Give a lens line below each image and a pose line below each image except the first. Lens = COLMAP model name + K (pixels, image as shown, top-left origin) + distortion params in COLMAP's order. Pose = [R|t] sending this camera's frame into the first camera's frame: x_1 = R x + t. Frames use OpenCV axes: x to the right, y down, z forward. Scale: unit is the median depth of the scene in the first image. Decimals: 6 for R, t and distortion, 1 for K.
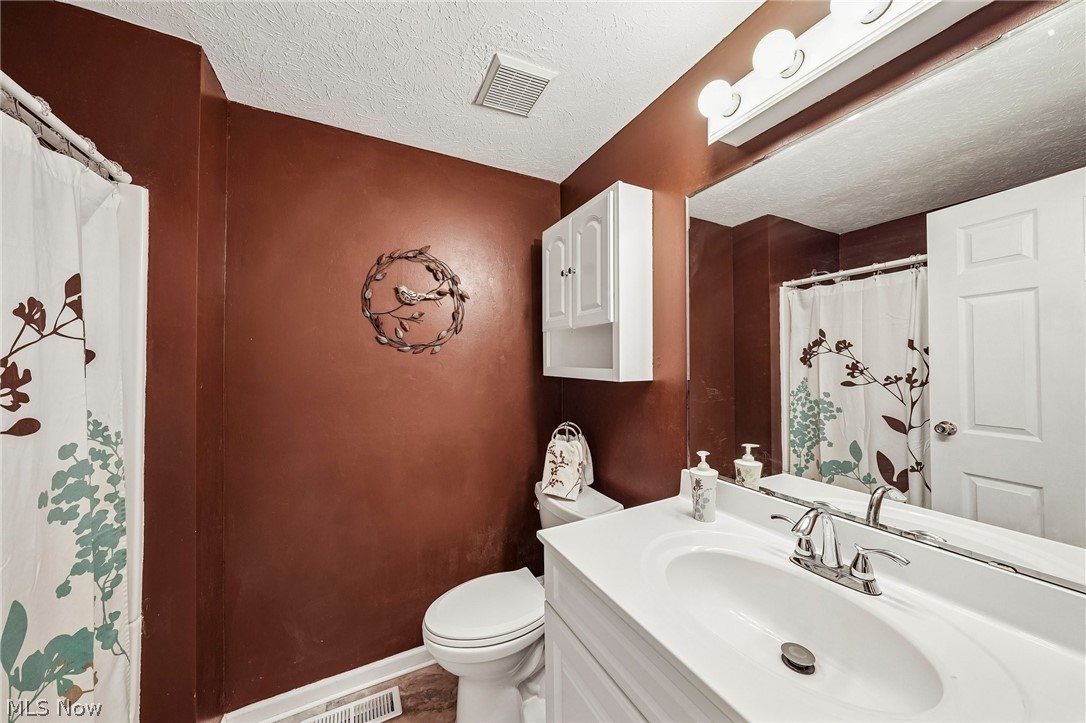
lens RADIAL K [[369.3, 0, 544.1], [0, 369.3, 358.5], [0, 0, 1]] dist [-0.004711, 0.000669]
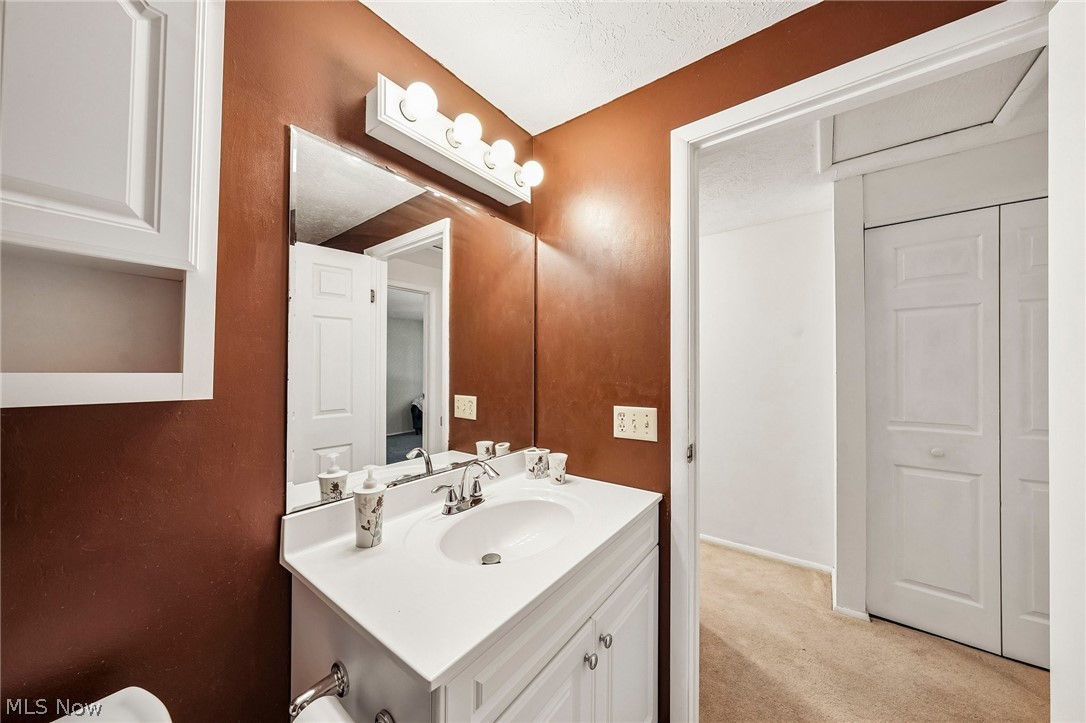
lens RADIAL K [[369.3, 0, 544.2], [0, 369.3, 364.4], [0, 0, 1]] dist [-0.004711, 0.000669]
pose [[-0.428017, 0.015611, 0.903636, -0.612850], [-0.003120, 0.999819, -0.018751, 0.038939], [-0.903765, -0.010845, -0.427891, 1.179340]]
